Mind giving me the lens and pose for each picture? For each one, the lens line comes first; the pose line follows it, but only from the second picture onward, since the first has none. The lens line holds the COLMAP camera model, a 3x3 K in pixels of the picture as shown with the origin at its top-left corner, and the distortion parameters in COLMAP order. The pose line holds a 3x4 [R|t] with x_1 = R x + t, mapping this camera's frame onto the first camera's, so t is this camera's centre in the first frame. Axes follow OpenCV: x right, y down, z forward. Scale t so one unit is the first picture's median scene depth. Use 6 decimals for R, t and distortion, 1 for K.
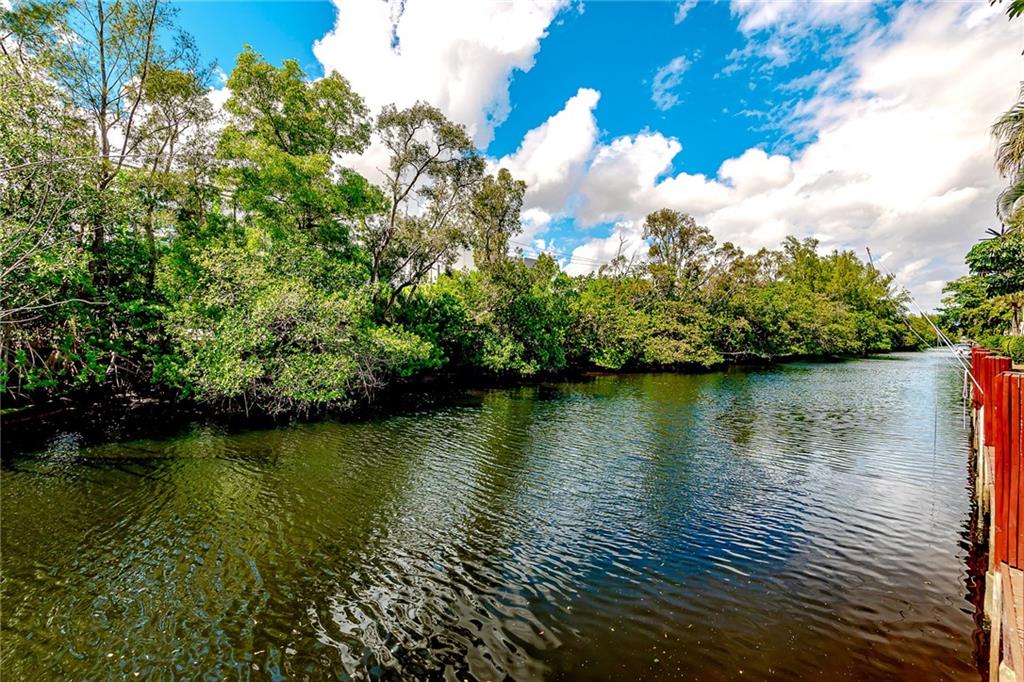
lens RADIAL K [[465.8, 0, 515.2], [0, 465.8, 335.7], [0, 0, 1]] dist [0.023664, -0.010243]
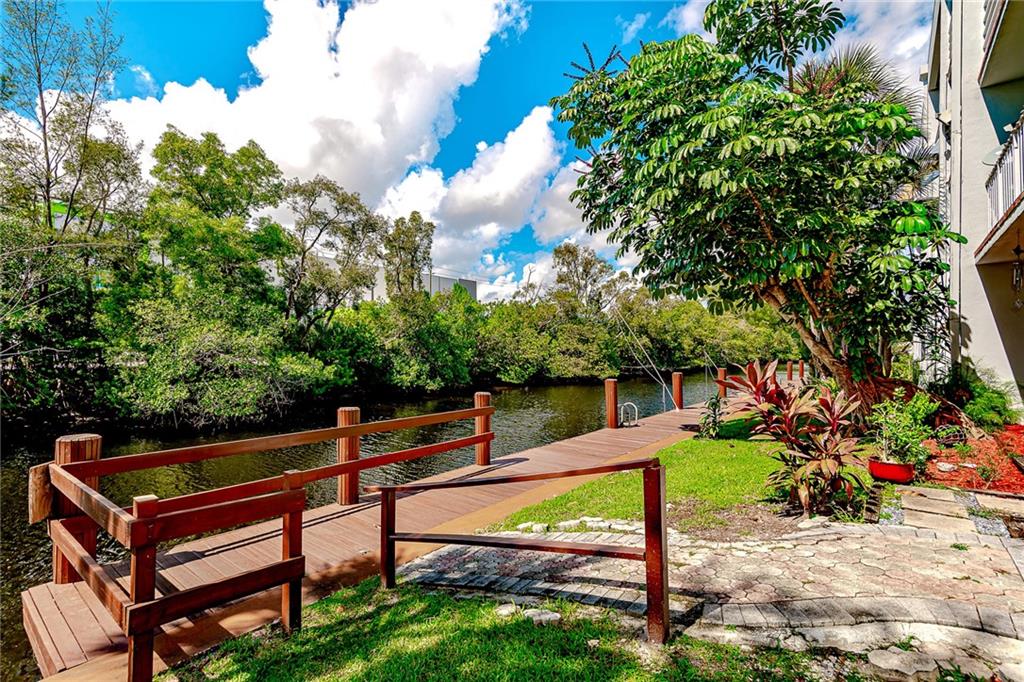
lens RADIAL K [[465.8, 0, 516.0], [0, 465.8, 359.0], [0, 0, 1]] dist [0.023664, -0.010243]
pose [[0.995287, -0.012433, 0.096171, 0.161301], [0.010354, 0.999703, 0.022082, -0.026273], [-0.096417, -0.020982, 0.995120, -0.255859]]
